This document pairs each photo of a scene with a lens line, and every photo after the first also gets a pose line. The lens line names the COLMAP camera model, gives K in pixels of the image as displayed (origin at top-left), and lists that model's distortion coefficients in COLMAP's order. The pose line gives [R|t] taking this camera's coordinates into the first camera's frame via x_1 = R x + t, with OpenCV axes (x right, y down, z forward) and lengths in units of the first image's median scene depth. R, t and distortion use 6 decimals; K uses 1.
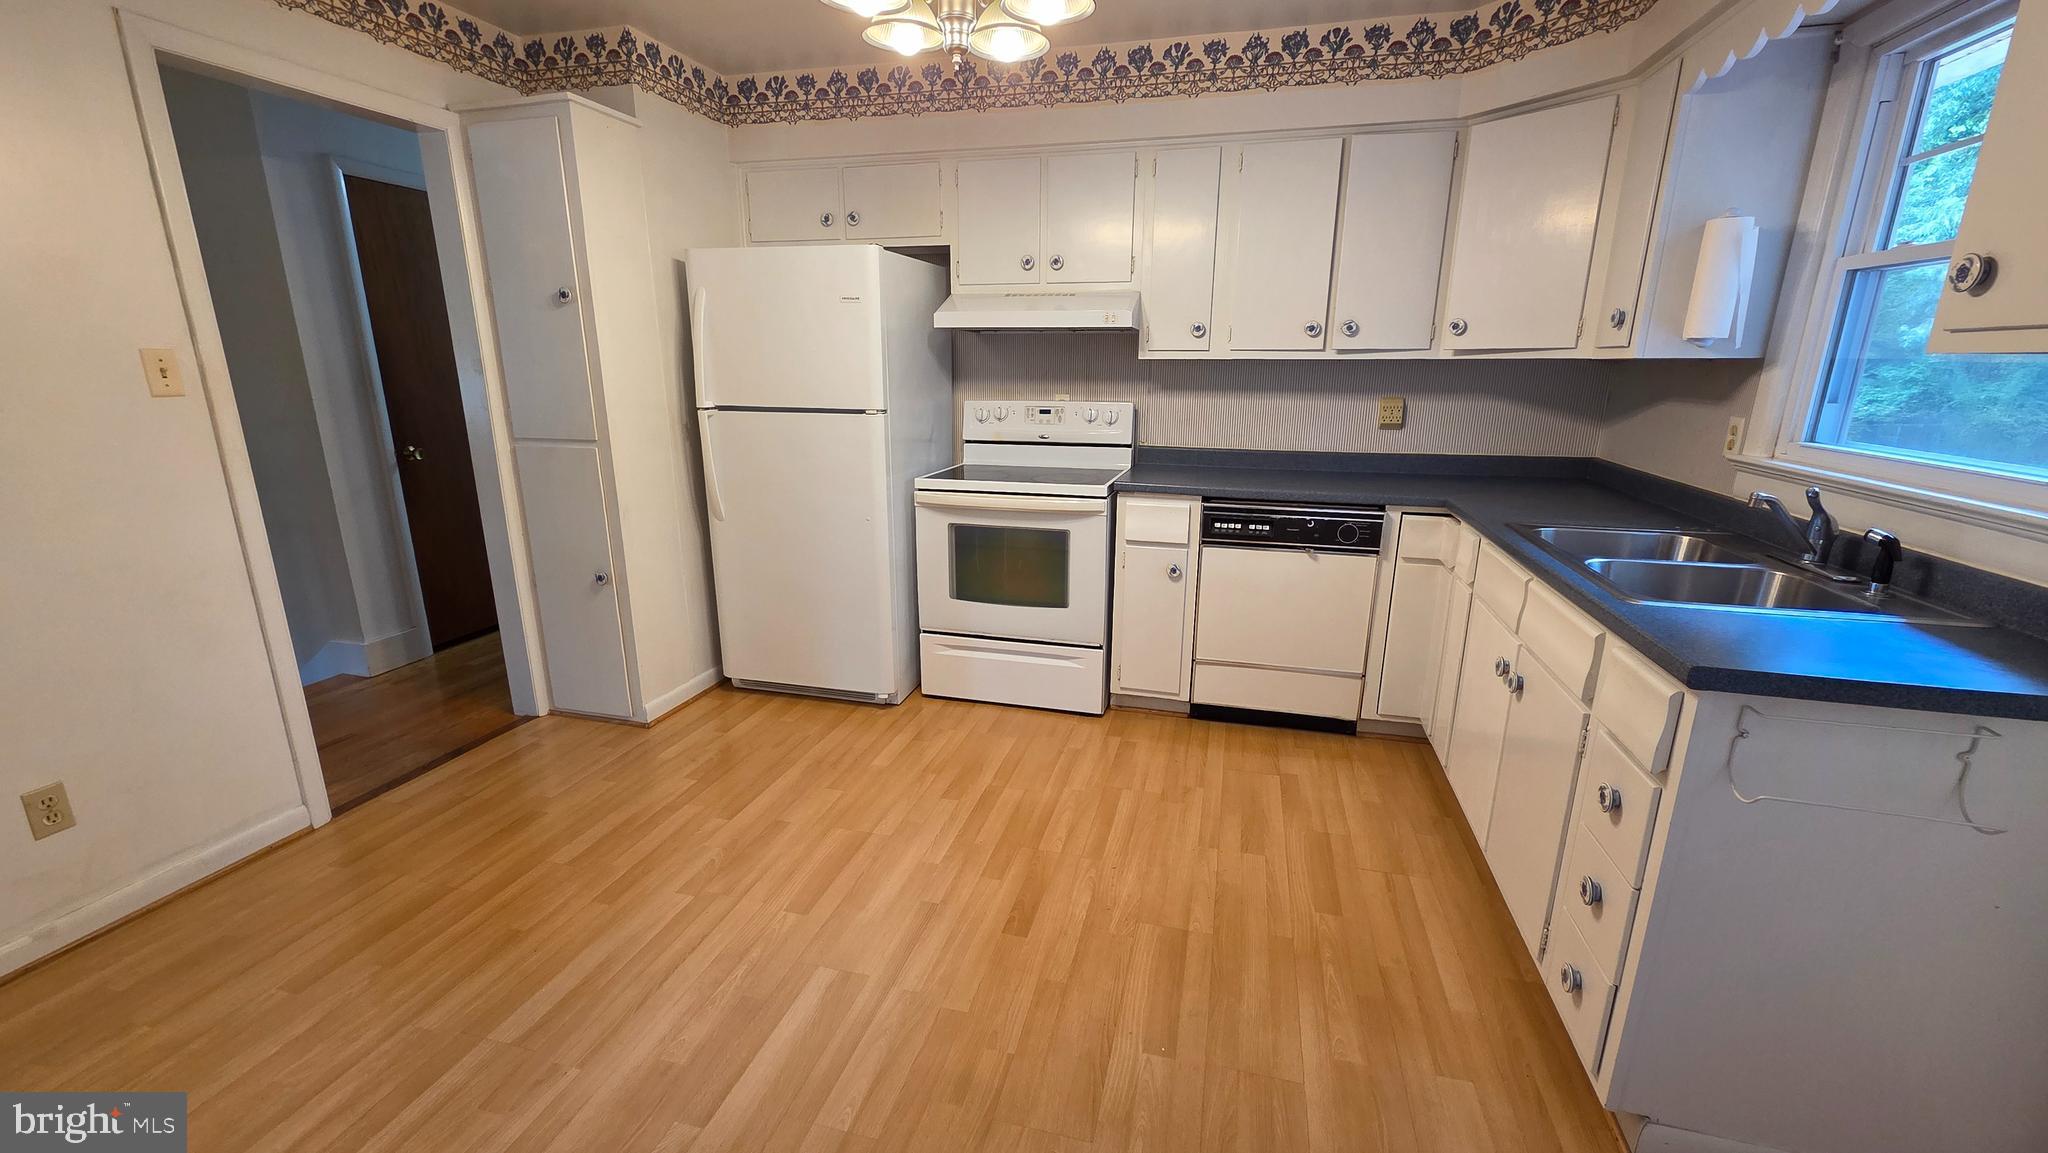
lens RADIAL K [[829.7, 0, 1020.8], [0, 829.7, 583.2], [0, 0, 1]] dist [0.000351, 0.000083]
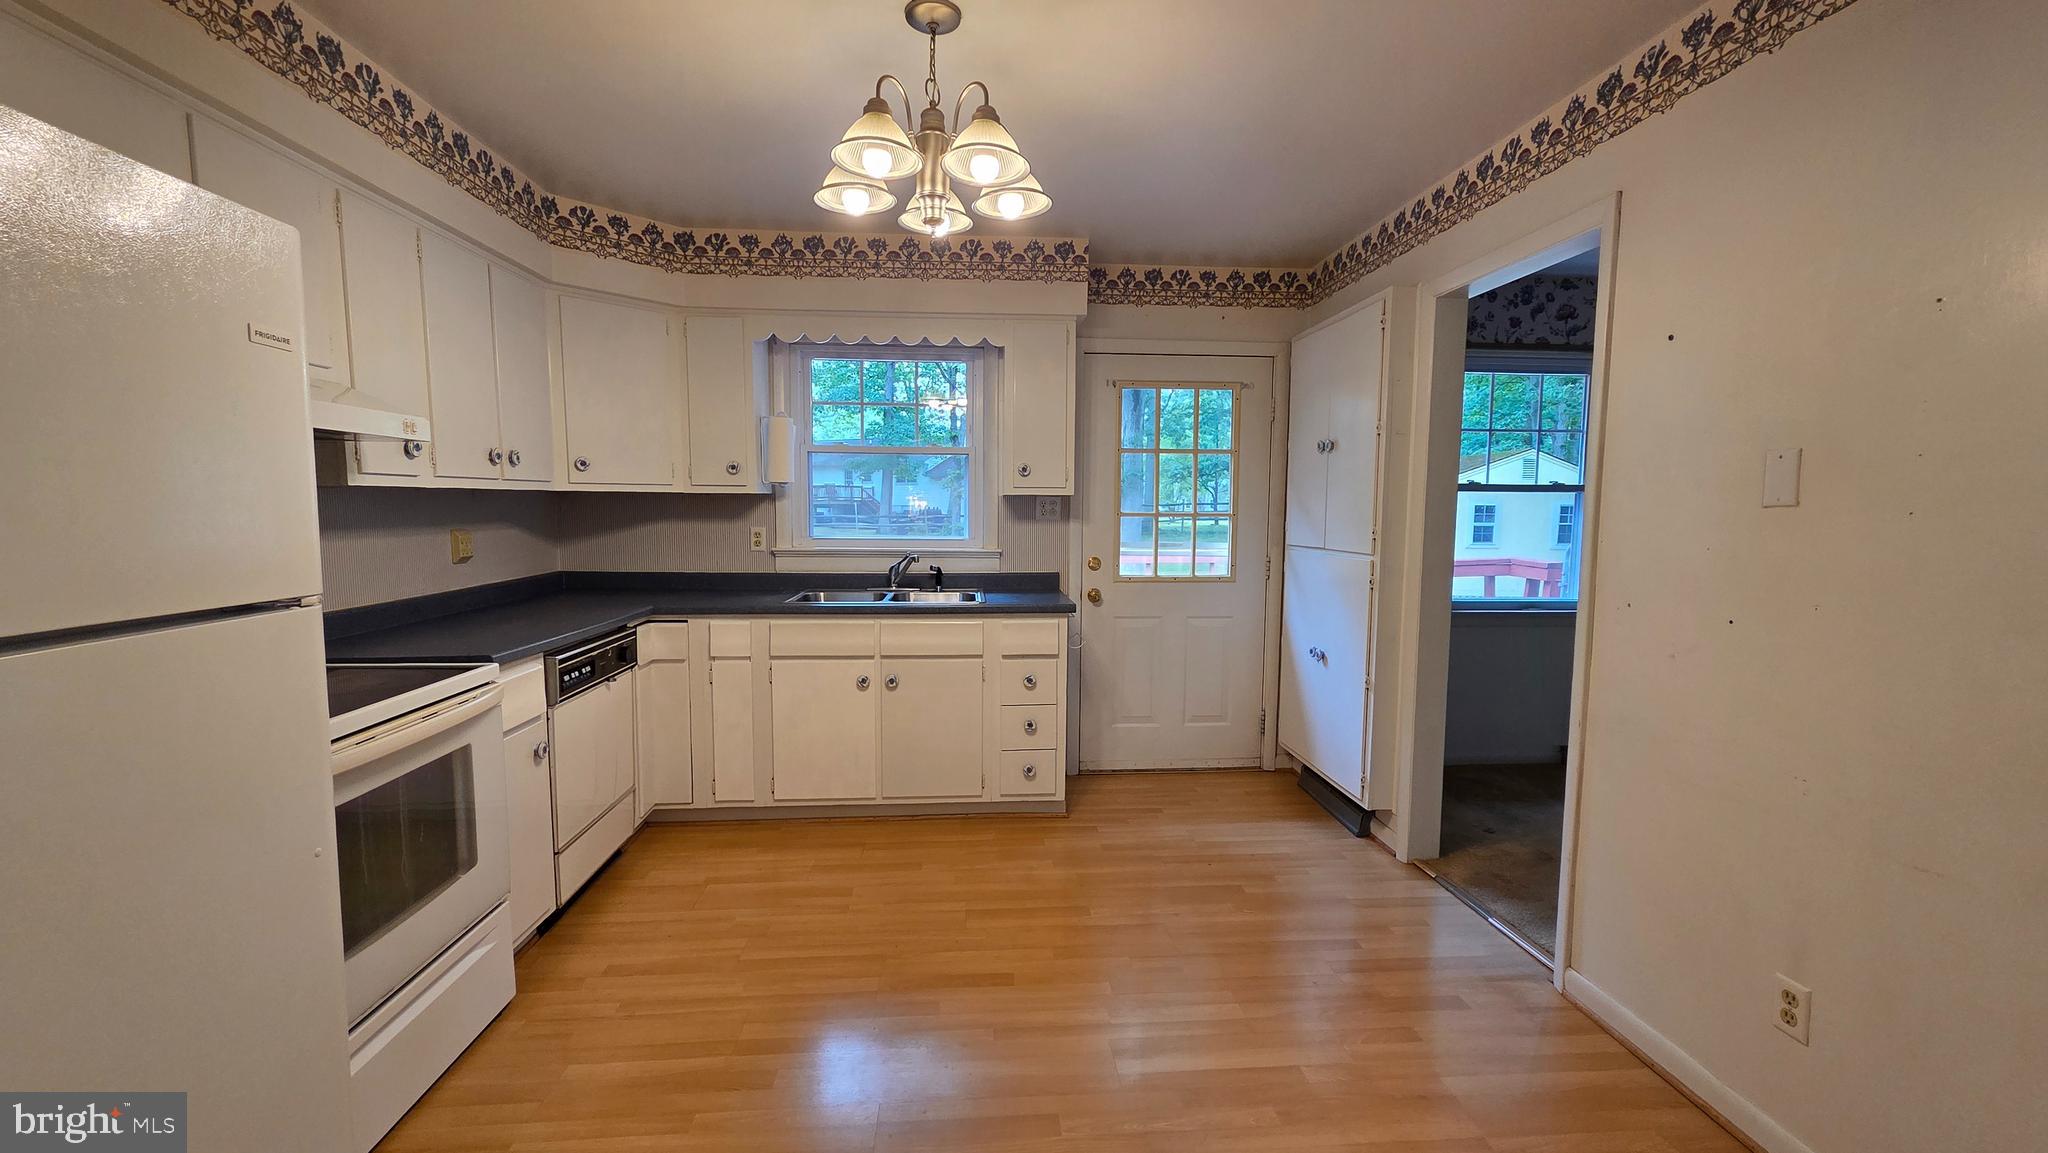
lens RADIAL K [[829.7, 0, 1020.8], [0, 829.7, 583.2], [0, 0, 1]] dist [0.000351, 0.000083]
pose [[-0.314816, -0.096838, 0.944200, -0.768983], [0.237176, 0.955198, 0.177045, -0.222246], [-0.919042, 0.279678, -0.277744, 0.851541]]
